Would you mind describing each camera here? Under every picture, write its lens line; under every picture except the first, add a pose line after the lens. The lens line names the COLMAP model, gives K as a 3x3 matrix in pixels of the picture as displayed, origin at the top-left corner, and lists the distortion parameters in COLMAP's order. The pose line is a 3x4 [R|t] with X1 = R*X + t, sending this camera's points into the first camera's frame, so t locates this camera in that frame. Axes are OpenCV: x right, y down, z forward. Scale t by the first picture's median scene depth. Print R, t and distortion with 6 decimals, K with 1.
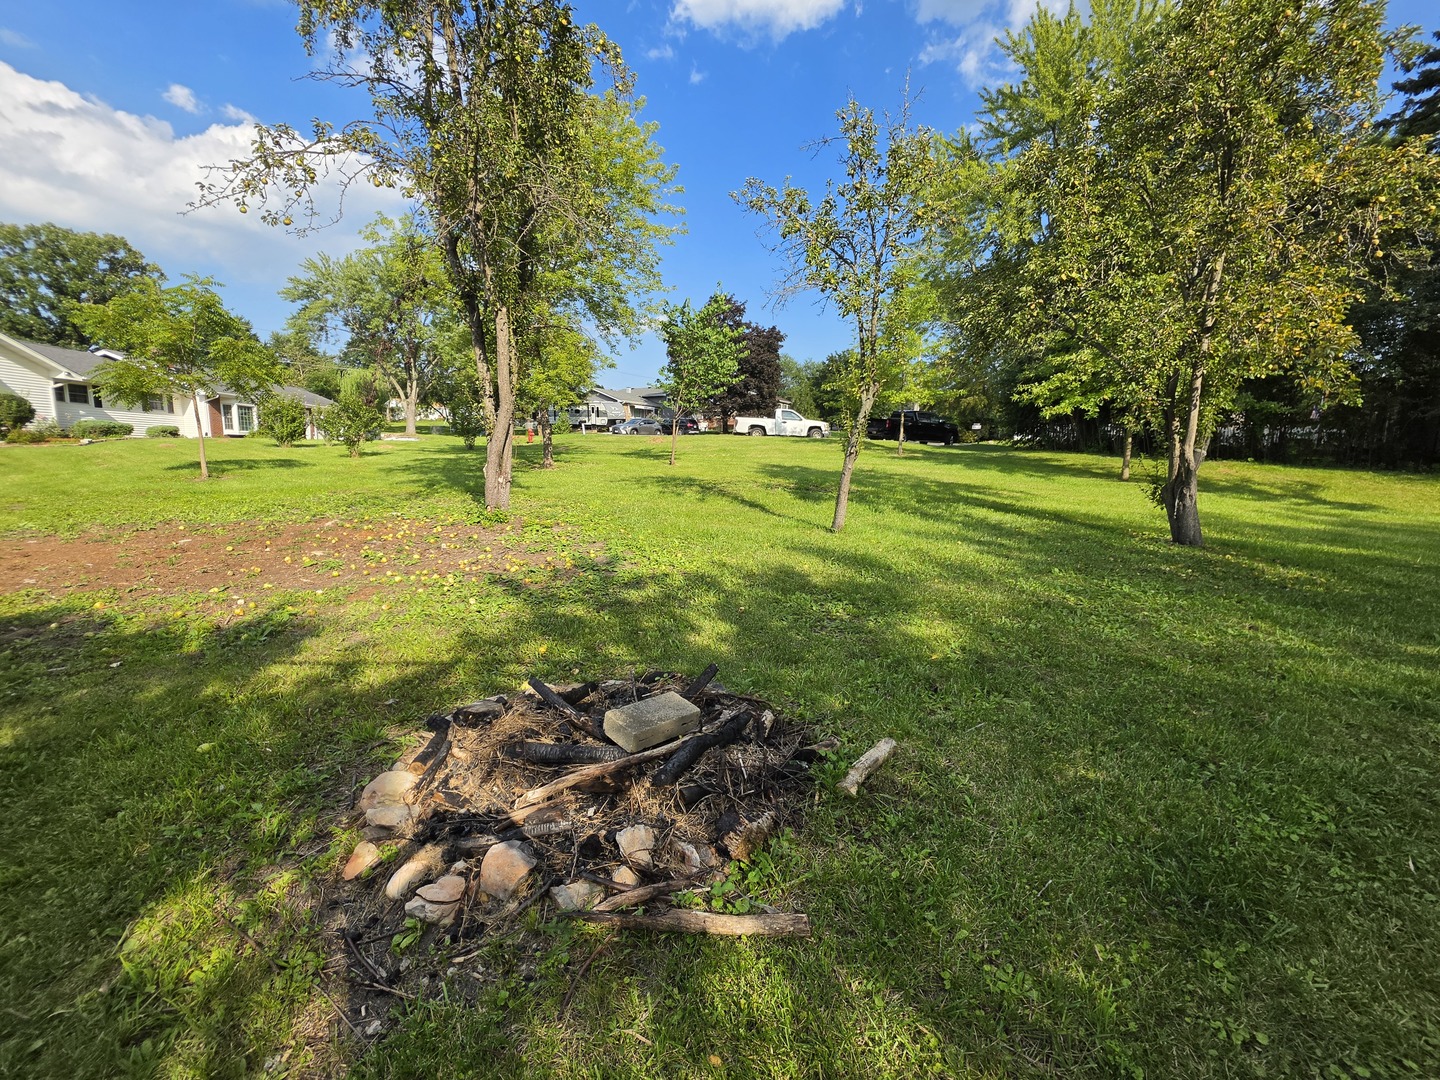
lens RADIAL K [[580.1, 0, 719.4], [0, 580.1, 537.8], [0, 0, 1]] dist [0.001520, -0.000152]
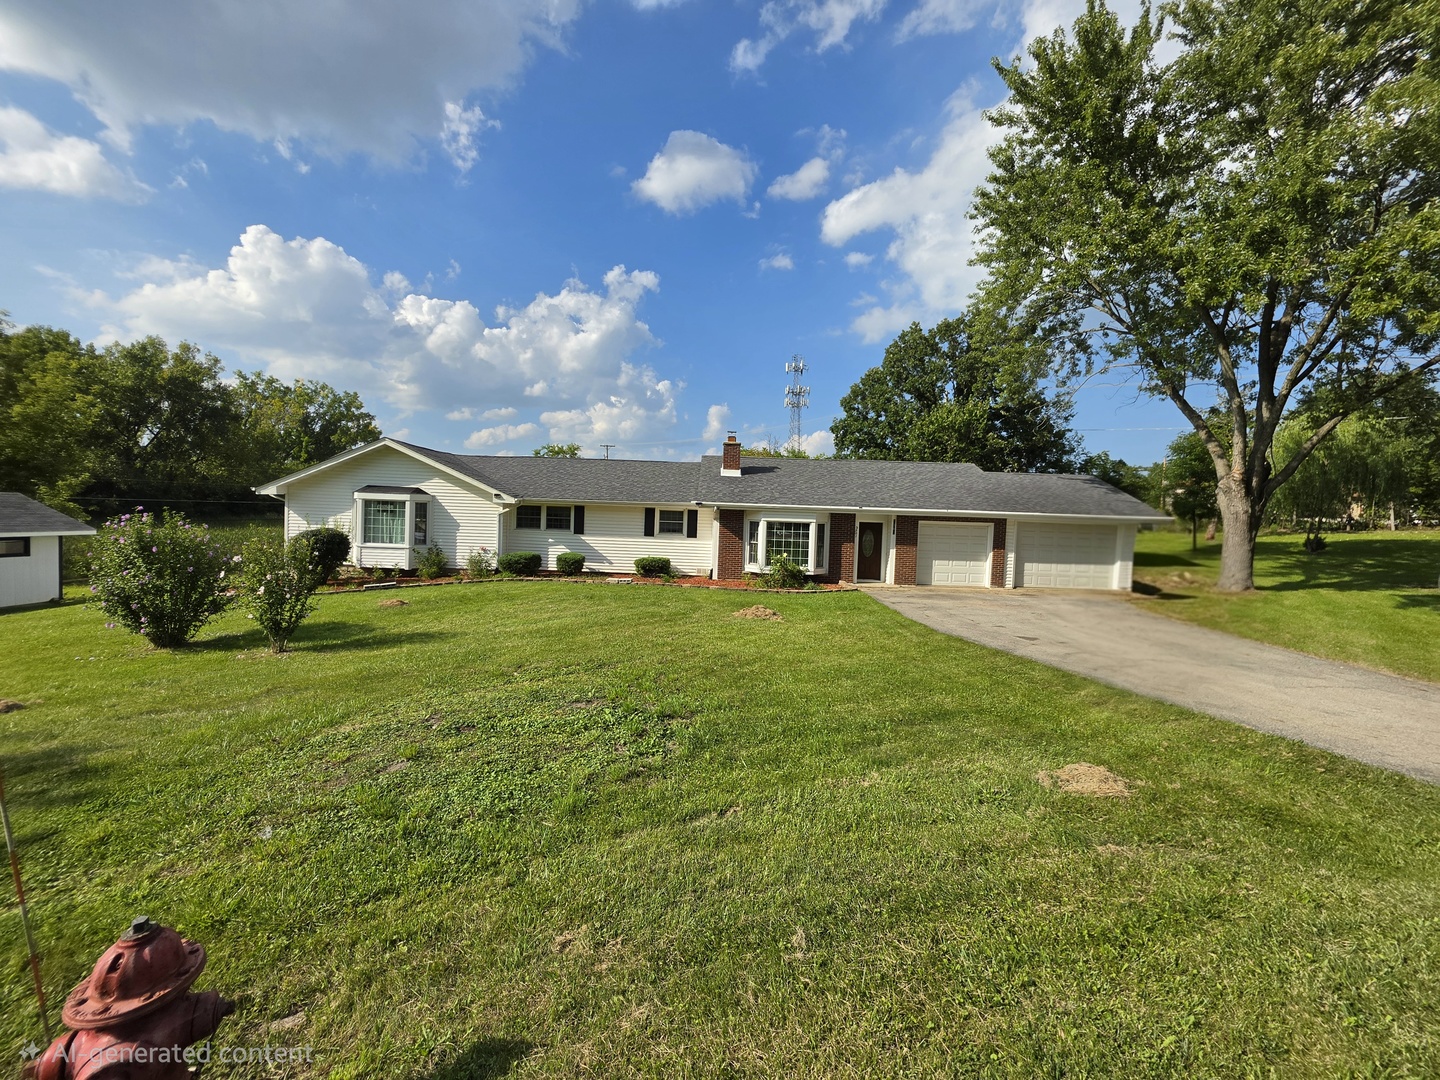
lens RADIAL K [[580.1, 0, 717.1], [0, 580.1, 542.4], [0, 0, 1]] dist [0.001520, -0.000152]
pose [[-0.084390, 0.025398, -0.996109, -0.366725], [-0.175579, 0.983654, 0.039956, -0.305251], [0.980842, 0.178268, -0.078551, 1.370291]]
